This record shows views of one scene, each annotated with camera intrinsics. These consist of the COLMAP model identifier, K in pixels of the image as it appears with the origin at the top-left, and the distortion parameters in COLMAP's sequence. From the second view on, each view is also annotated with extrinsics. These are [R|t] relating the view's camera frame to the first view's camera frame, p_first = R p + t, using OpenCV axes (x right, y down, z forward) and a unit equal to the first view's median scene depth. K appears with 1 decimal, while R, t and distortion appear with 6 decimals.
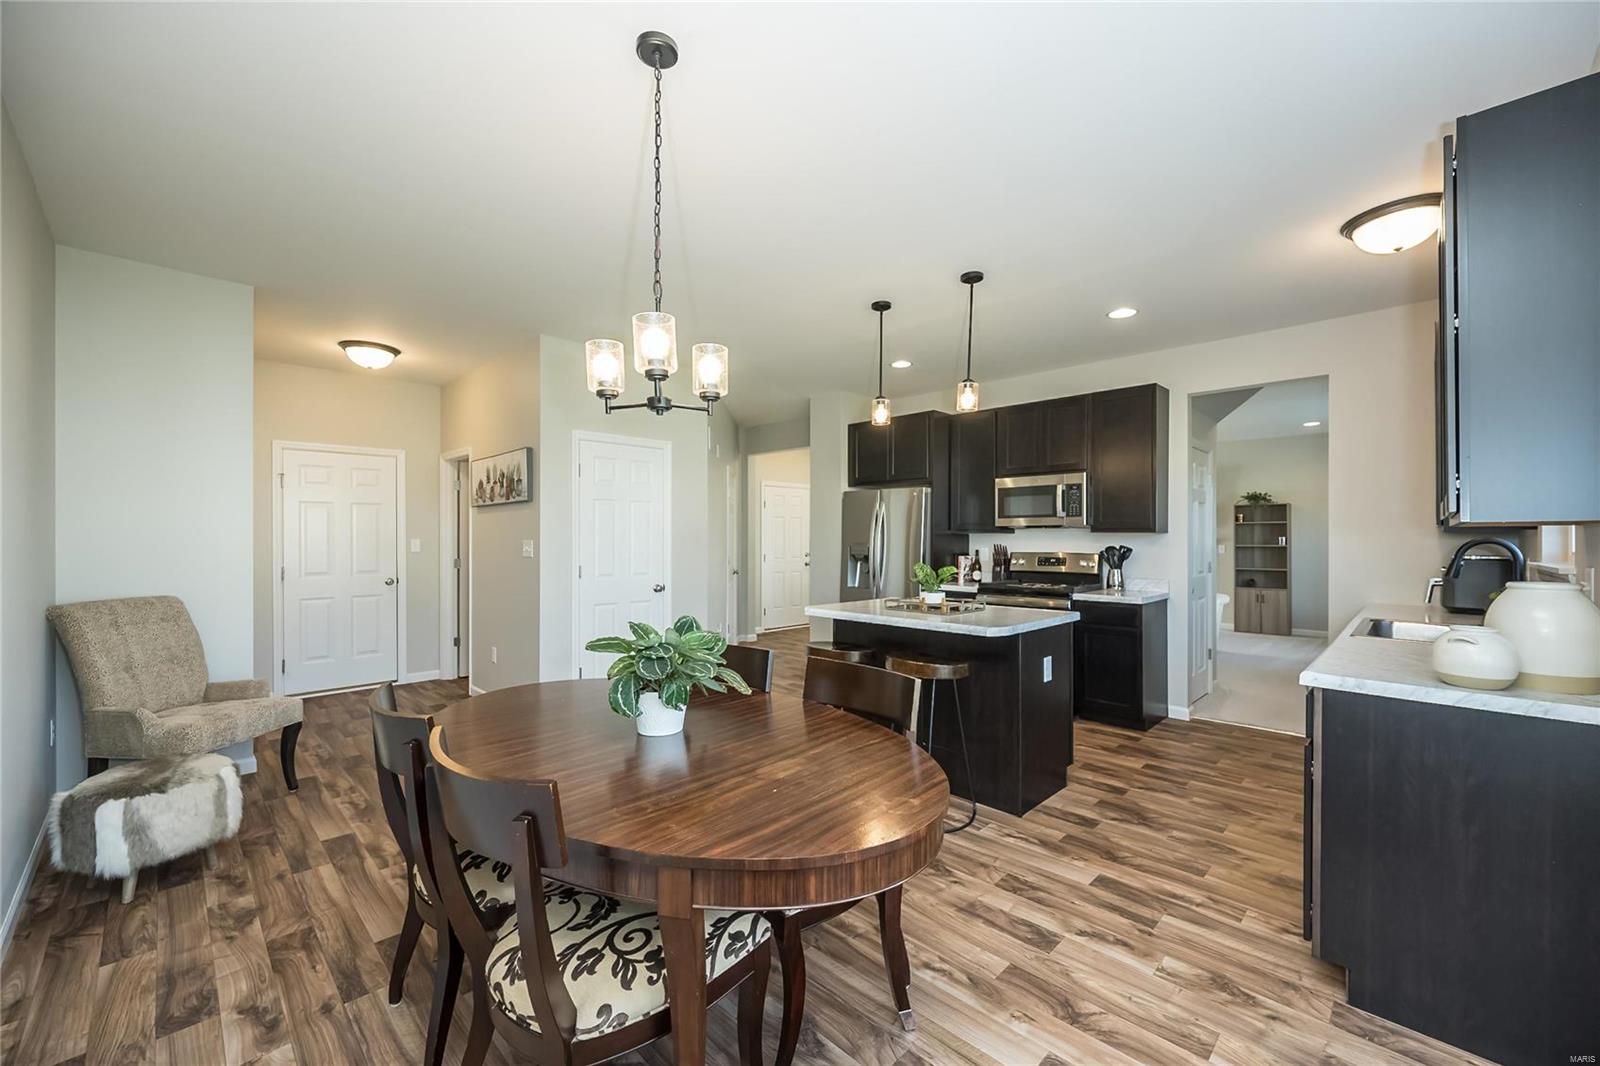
lens RADIAL K [[624.8, 0, 811.2], [0, 624.8, 548.4], [0, 0, 1]] dist [-0.002409, -0.000490]
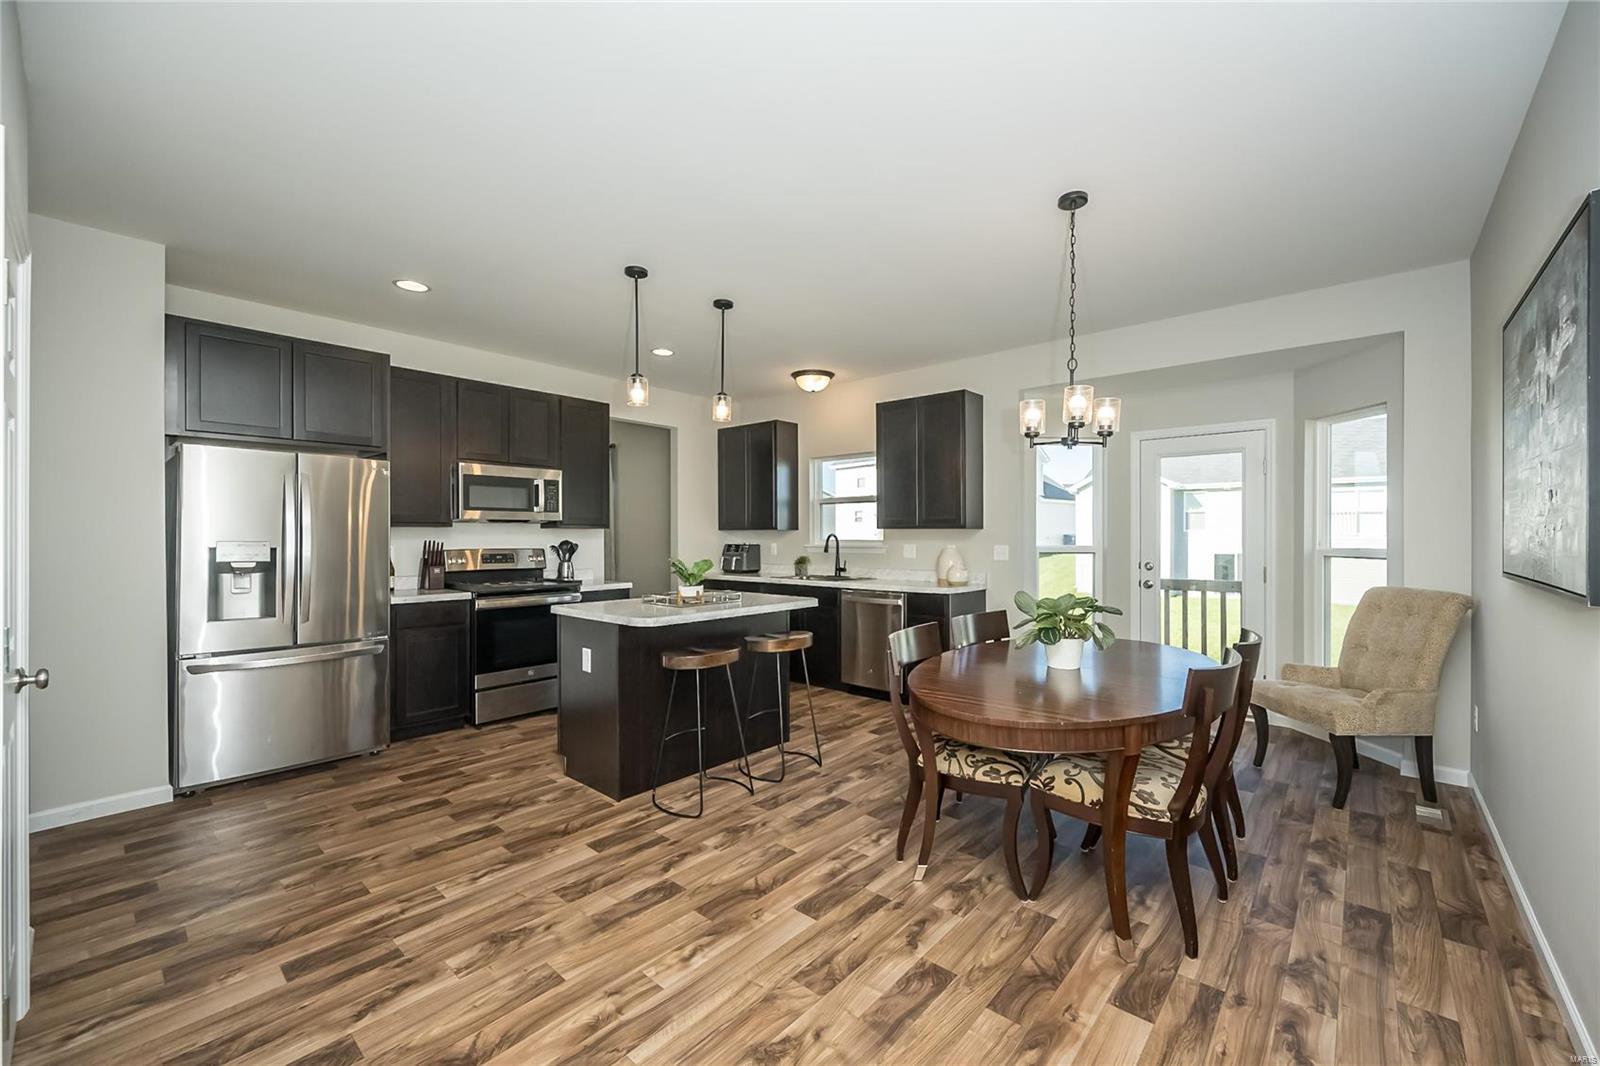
lens RADIAL K [[624.8, 0, 827.5], [0, 624.8, 512.9], [0, 0, 1]] dist [-0.002409, -0.000490]
pose [[-0.056183, 0.031954, 0.997909, -0.548788], [0.016368, 0.999383, -0.031079, -0.008741], [-0.998286, 0.014588, -0.056671, 0.530126]]
